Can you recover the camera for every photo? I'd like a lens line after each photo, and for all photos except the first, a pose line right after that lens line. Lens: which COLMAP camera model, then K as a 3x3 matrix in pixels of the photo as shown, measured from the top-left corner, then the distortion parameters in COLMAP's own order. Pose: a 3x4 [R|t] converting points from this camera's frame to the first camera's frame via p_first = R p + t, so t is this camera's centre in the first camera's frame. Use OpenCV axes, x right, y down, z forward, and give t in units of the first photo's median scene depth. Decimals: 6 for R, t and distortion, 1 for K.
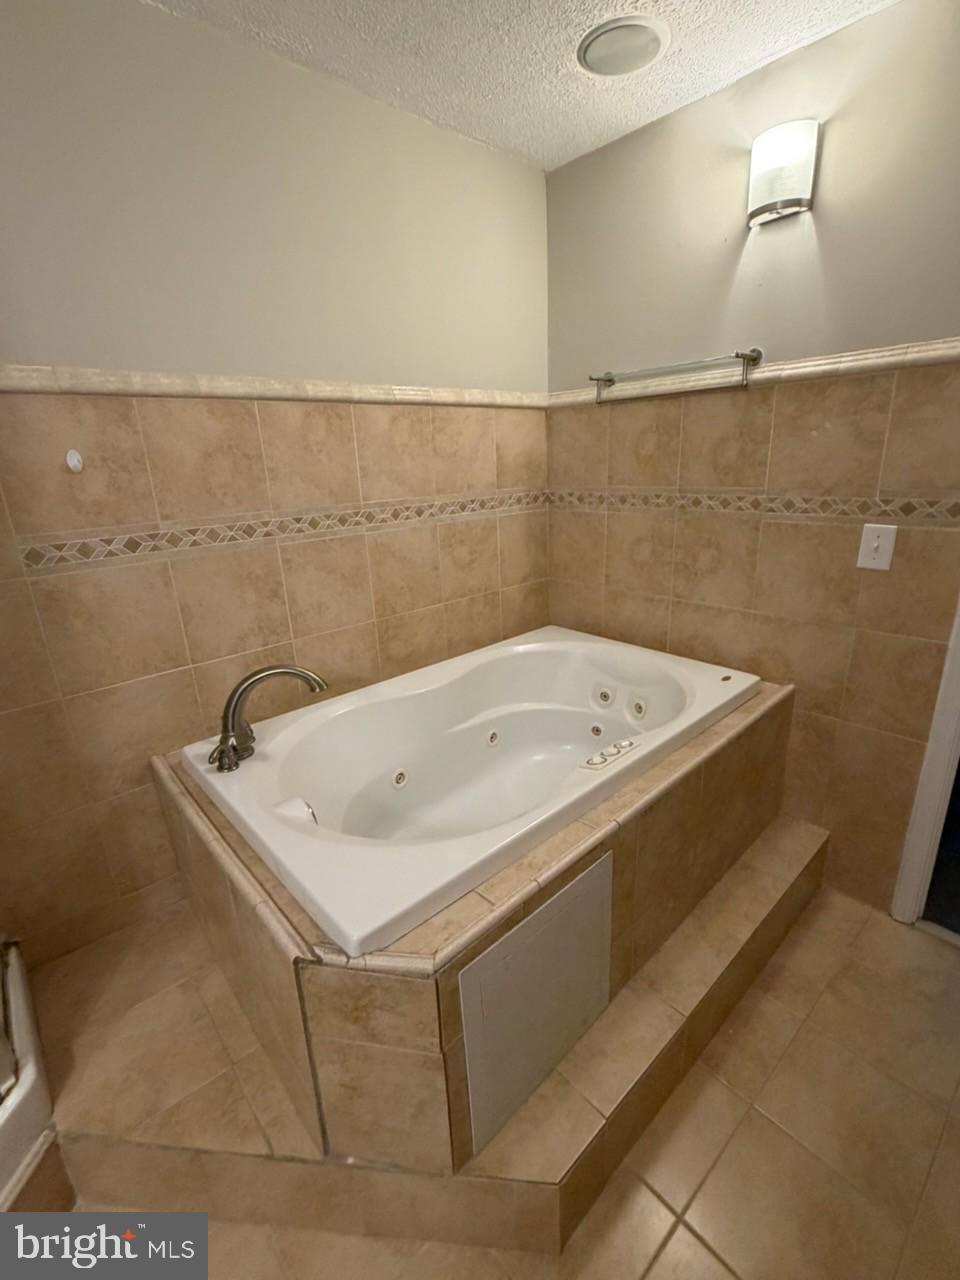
lens RADIAL K [[575.6, 0, 480.0], [0, 575.6, 639.7], [0, 0, 1]] dist [-0.001124, 0.000126]
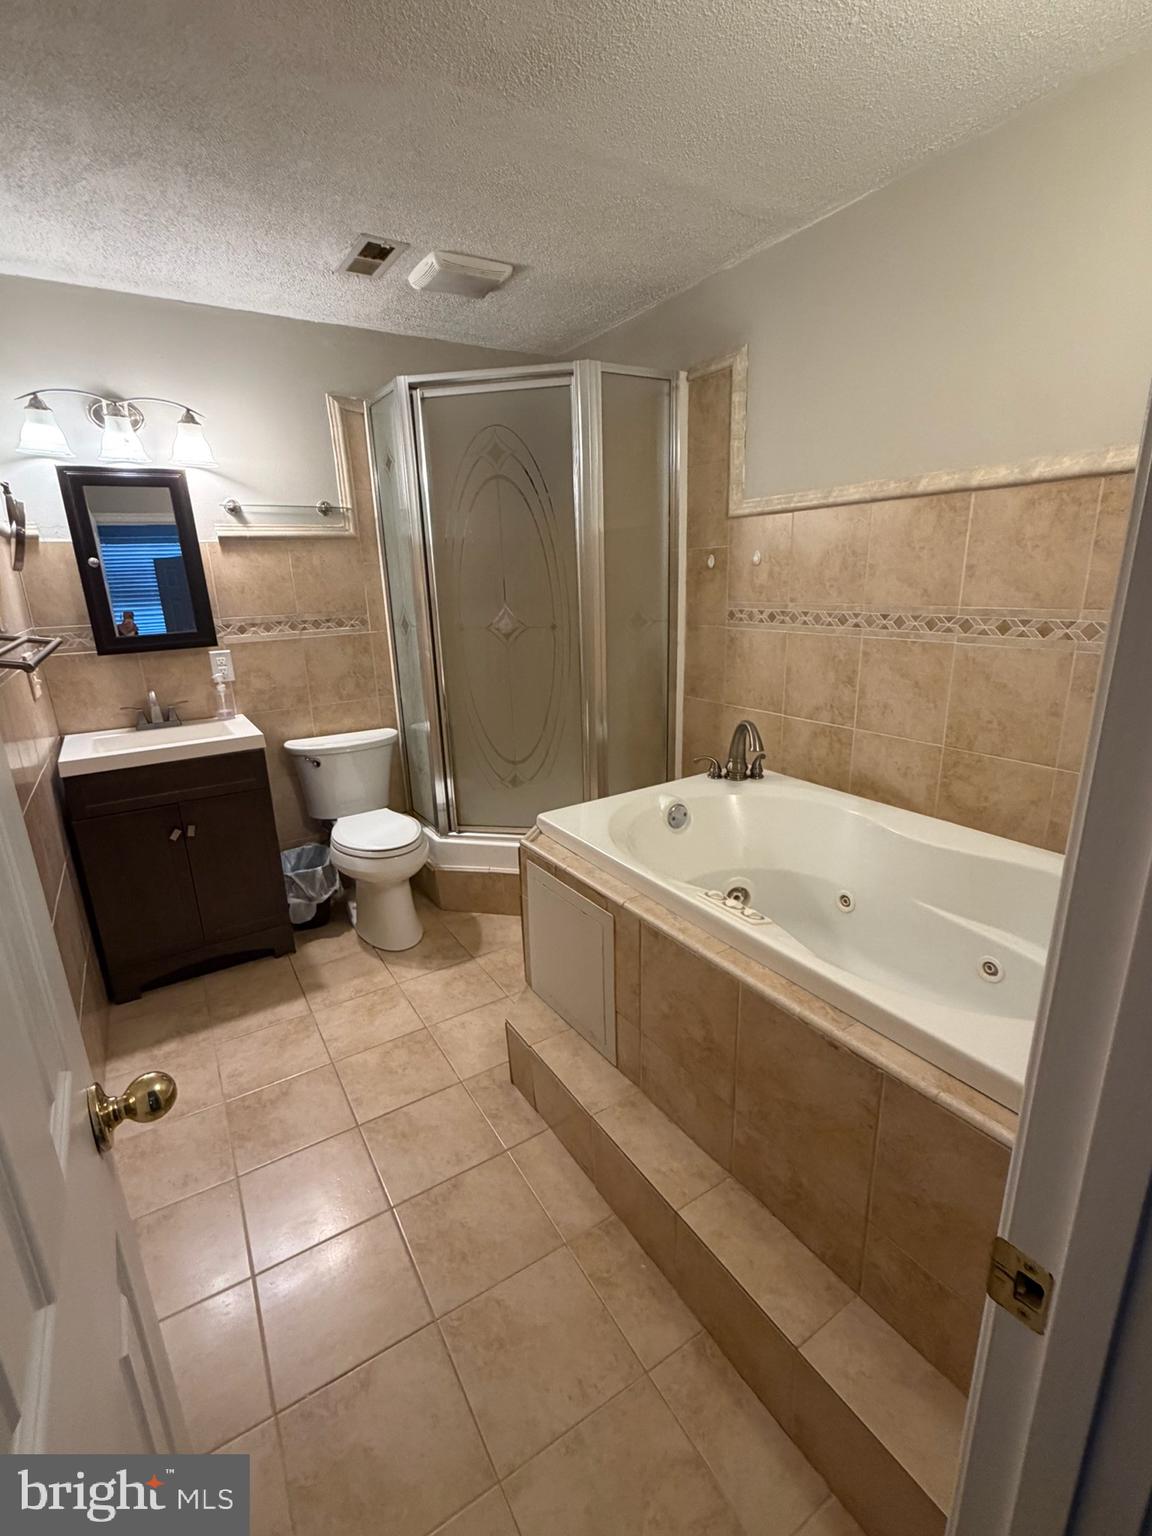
lens RADIAL K [[690.7, 0, 573.2], [0, 690.7, 770.5], [0, 0, 1]] dist [-0.001124, 0.000126]
pose [[-0.177852, 0.316643, -0.931722, 0.965038], [-0.259800, 0.898115, 0.354814, -0.244566], [0.949143, 0.305166, -0.077468, 0.634372]]
